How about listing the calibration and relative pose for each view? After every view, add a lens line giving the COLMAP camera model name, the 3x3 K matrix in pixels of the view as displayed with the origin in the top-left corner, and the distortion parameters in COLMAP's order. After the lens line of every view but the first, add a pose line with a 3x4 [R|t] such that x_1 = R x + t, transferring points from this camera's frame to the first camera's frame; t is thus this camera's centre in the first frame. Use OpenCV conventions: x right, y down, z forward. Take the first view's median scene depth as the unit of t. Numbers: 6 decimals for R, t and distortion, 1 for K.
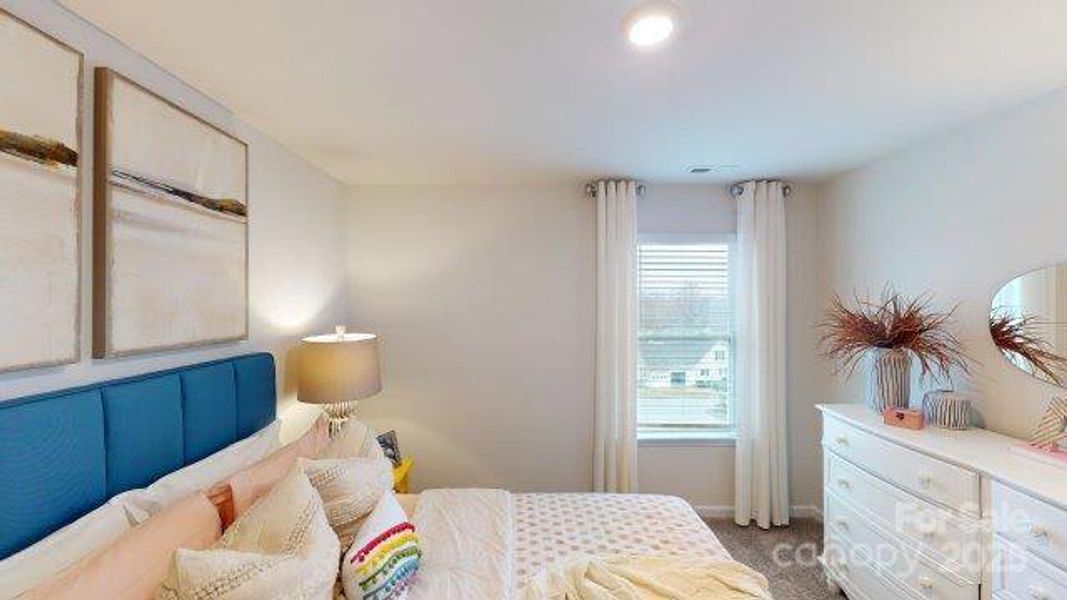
lens RADIAL K [[391.2, 0, 530.1], [0, 391.2, 291.7], [0, 0, 1]] dist [-0.000336, -0.000192]
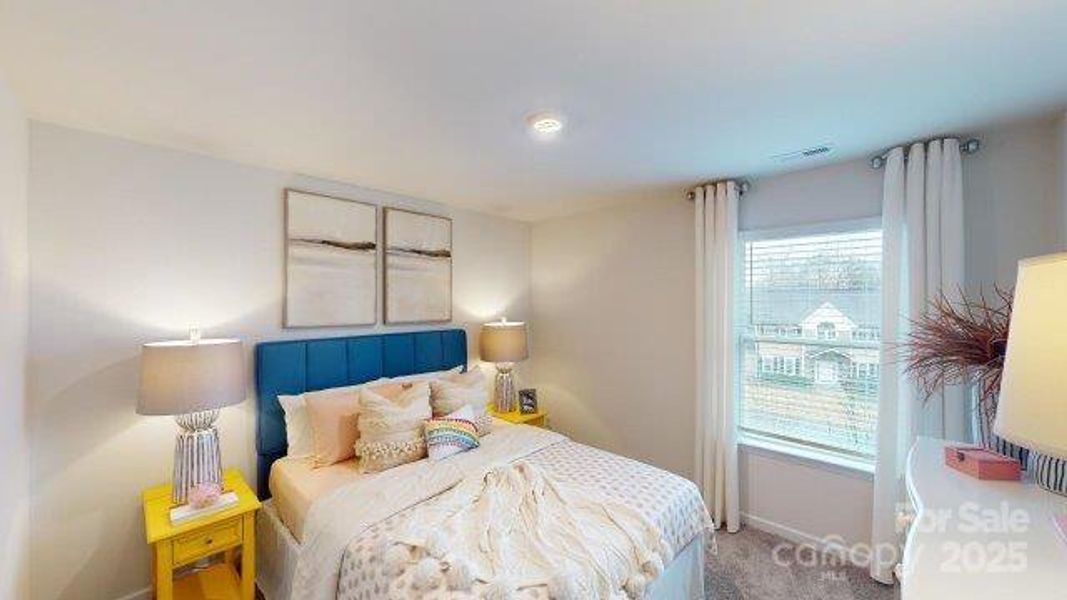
lens RADIAL K [[391.2, 0, 536.2], [0, 391.2, 293.4], [0, 0, 1]] dist [-0.000336, -0.000192]
pose [[0.722937, -0.014530, -0.690761, 0.777557], [0.015223, 0.999871, -0.005100, 0.000827], [0.690746, -0.006828, 0.723065, -0.077321]]
